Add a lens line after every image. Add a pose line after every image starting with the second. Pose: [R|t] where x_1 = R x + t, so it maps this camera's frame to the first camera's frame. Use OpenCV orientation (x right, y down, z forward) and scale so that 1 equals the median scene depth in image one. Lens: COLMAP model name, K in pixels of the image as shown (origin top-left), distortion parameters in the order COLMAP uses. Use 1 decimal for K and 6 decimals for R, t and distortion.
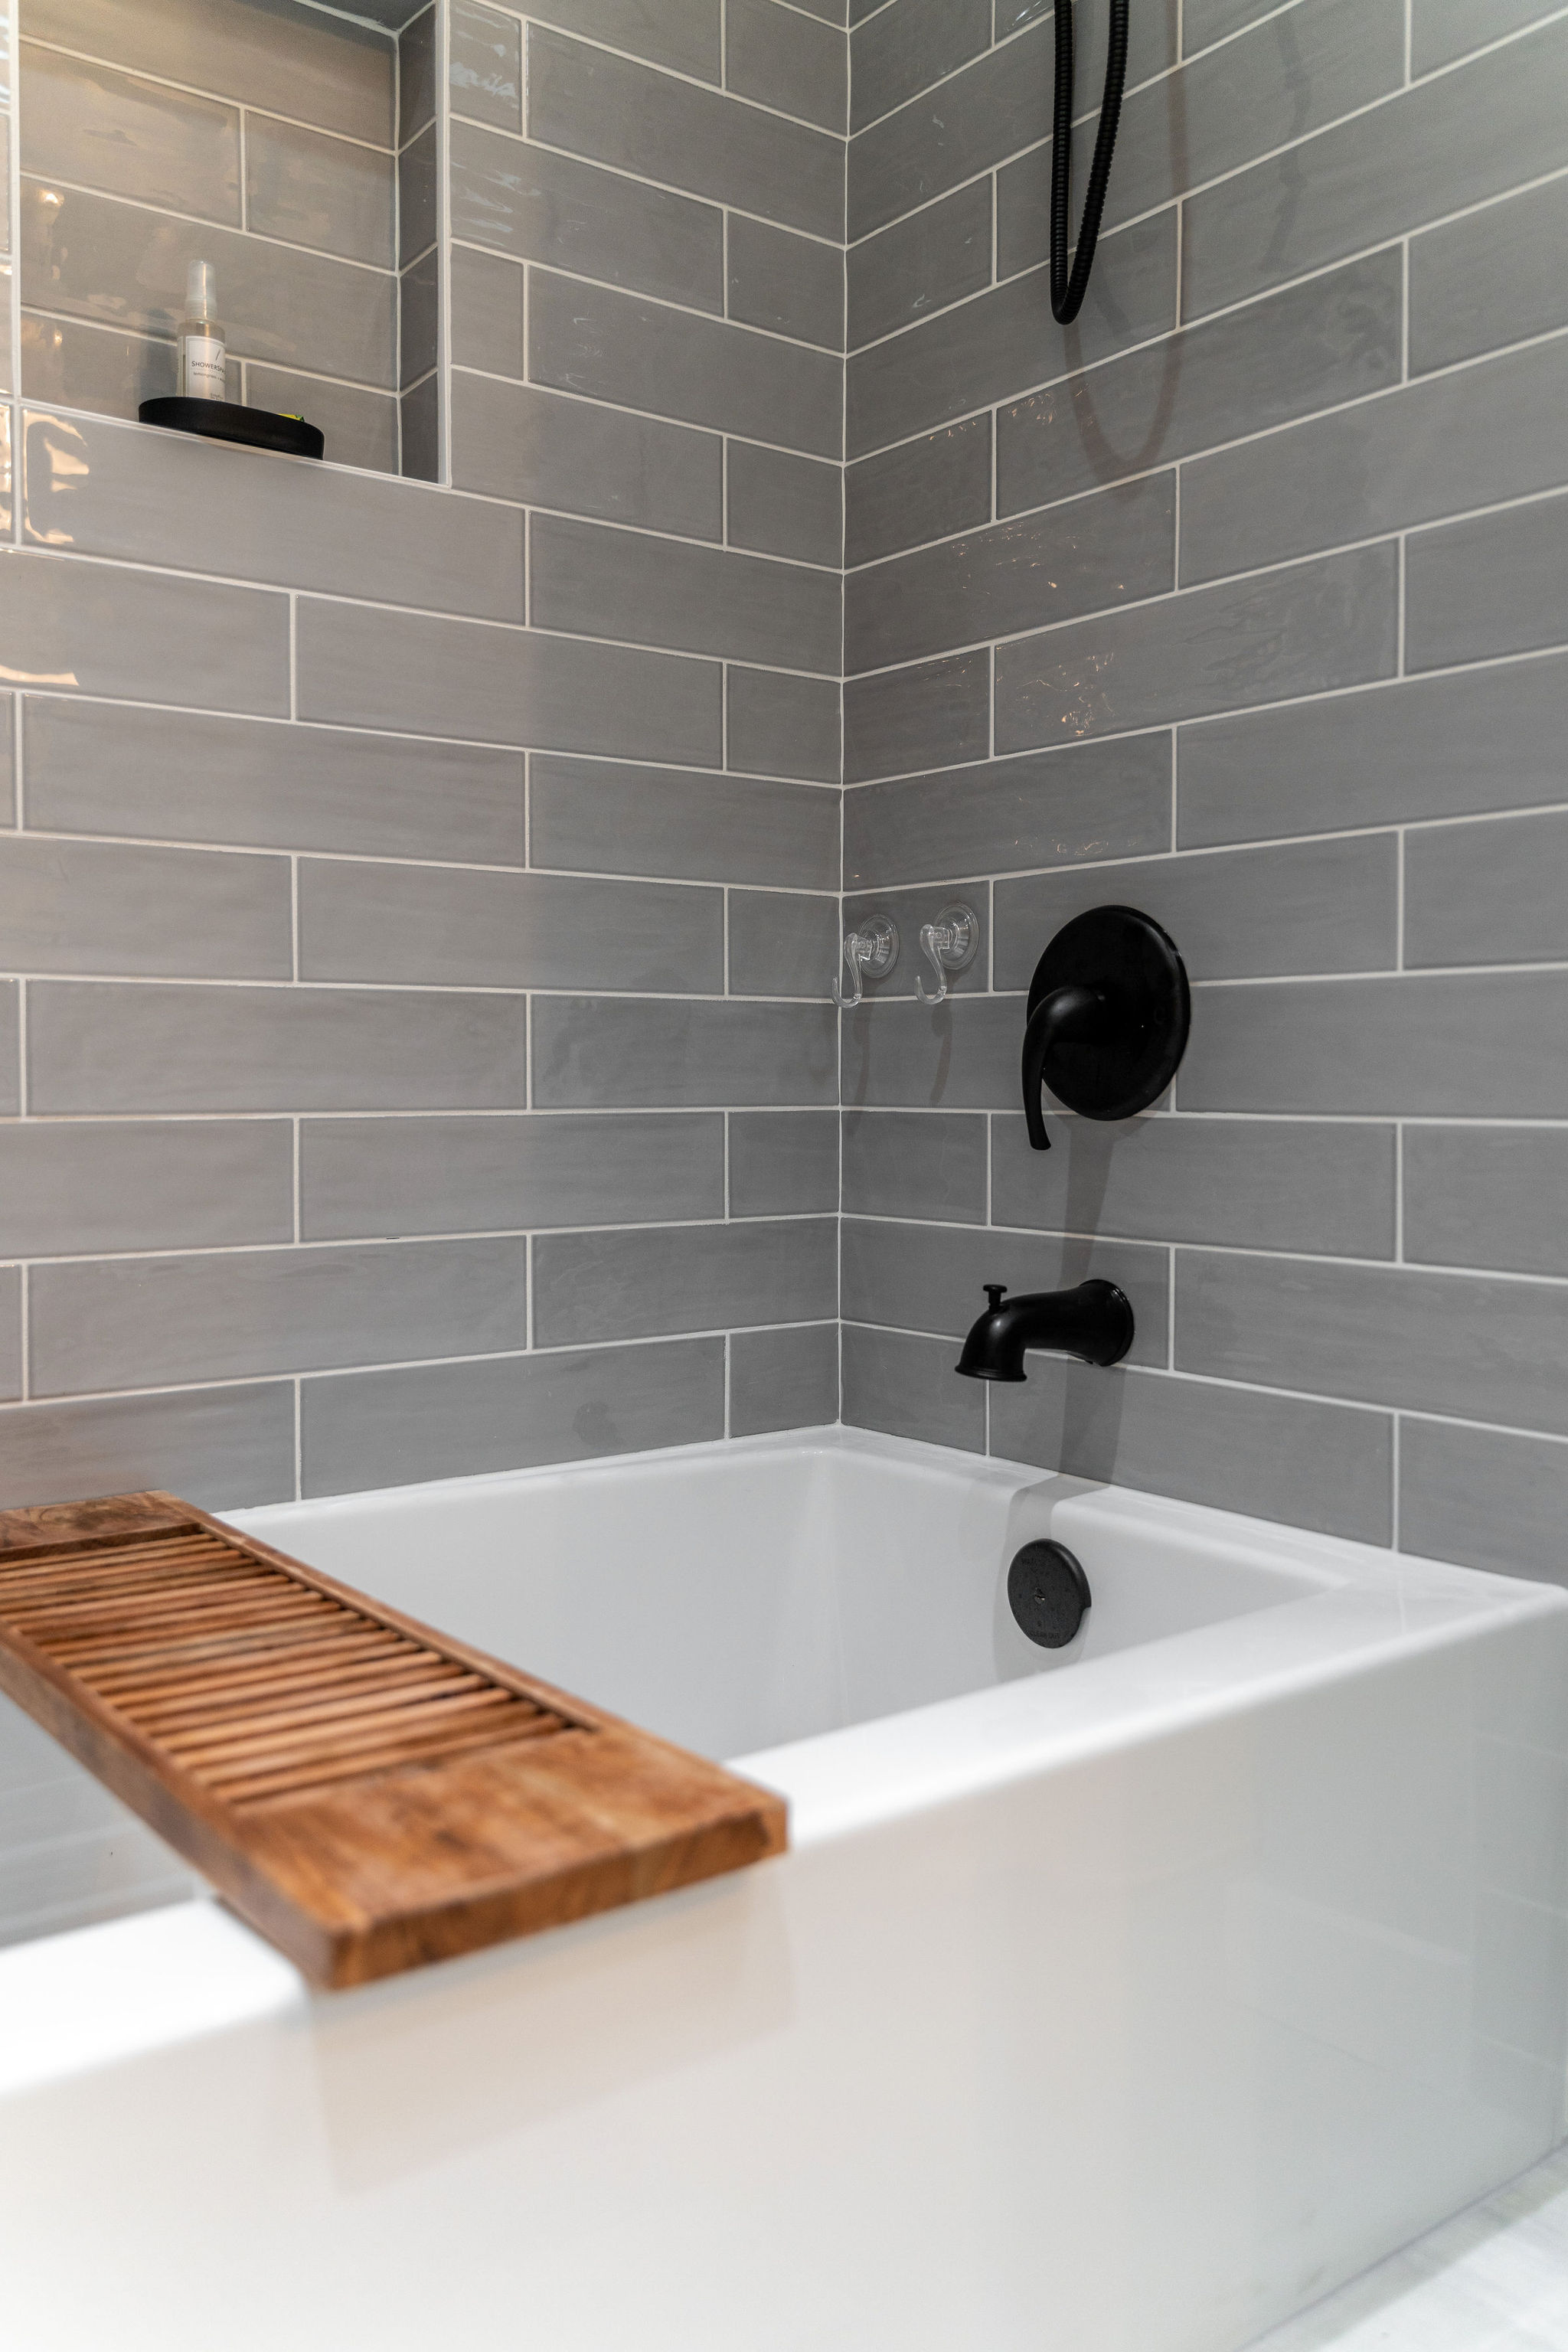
lens RADIAL K [[1942.9, 0, 703.9], [0, 1942.9, 1131.2], [0, 0, 1]] dist [0.000707, 0.000869]
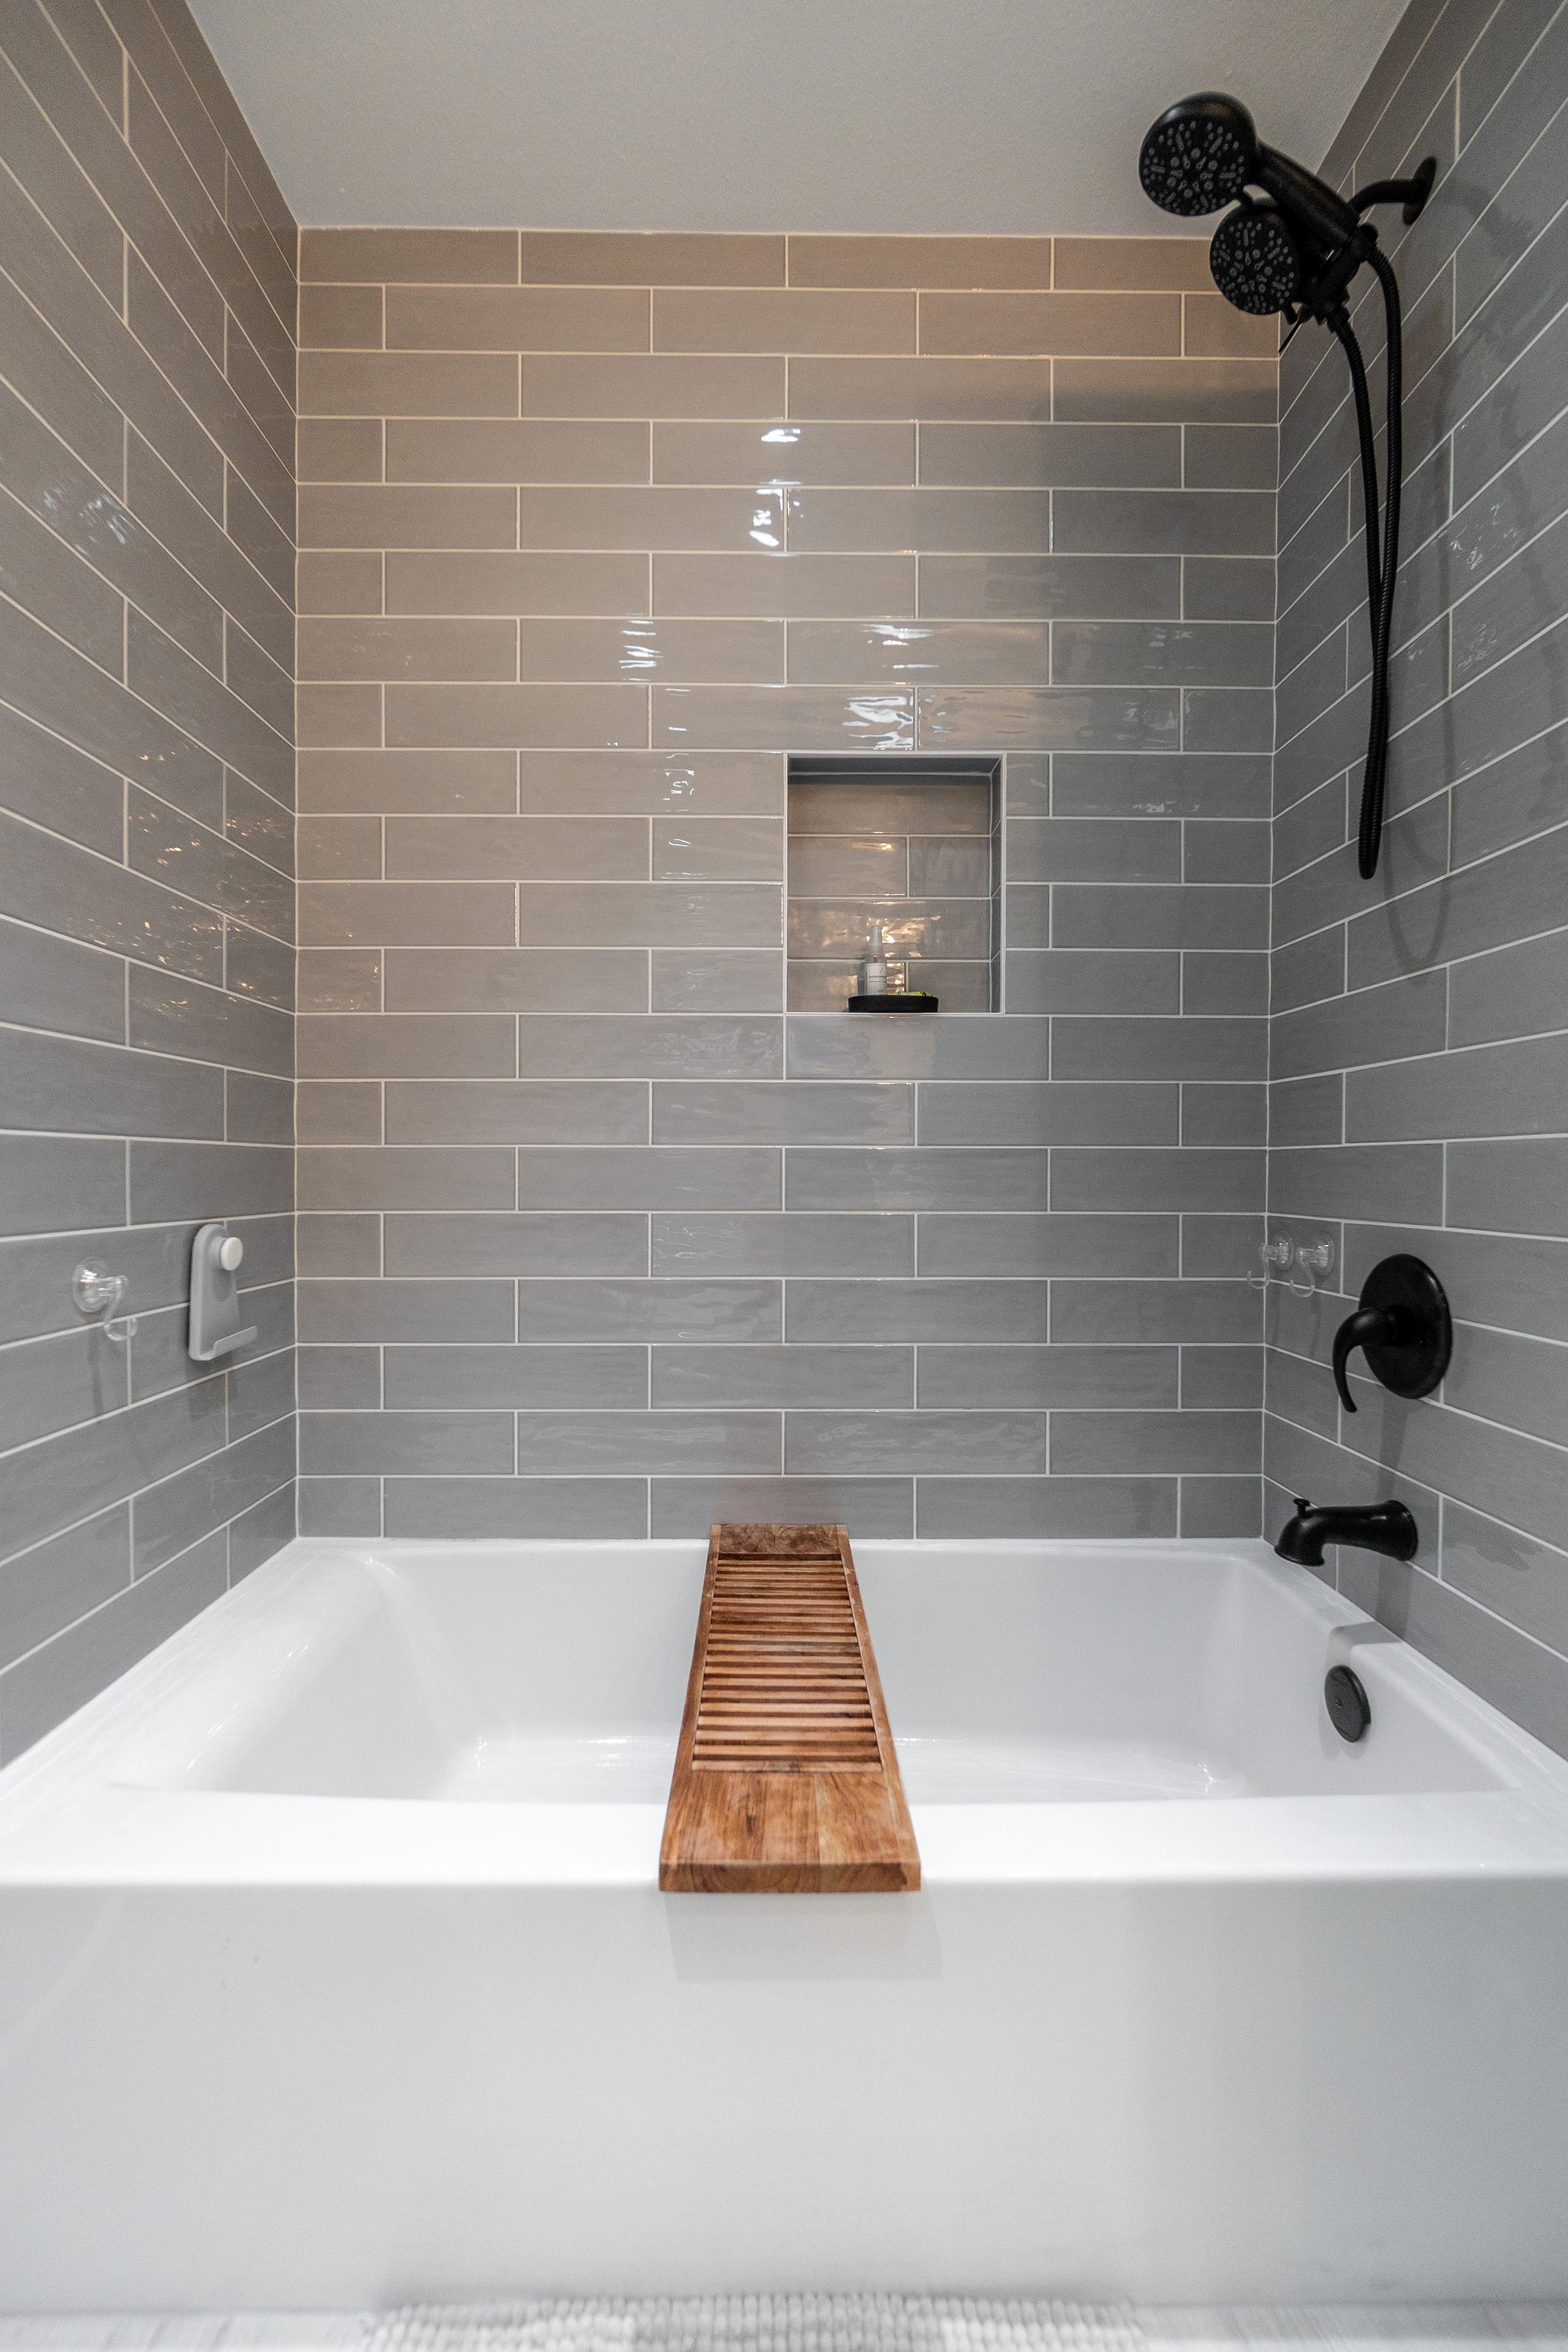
lens RADIAL K [[1009.9, 0, 741.1], [0, 1009.9, 1176.7], [0, 0, 1]] dist [-0.001012, 0.000498]
pose [[0.800239, -0.003599, -0.599670, 0.273764], [-0.004829, 0.999911, -0.012446, -0.169344], [0.599661, 0.012855, 0.800151, 0.060348]]
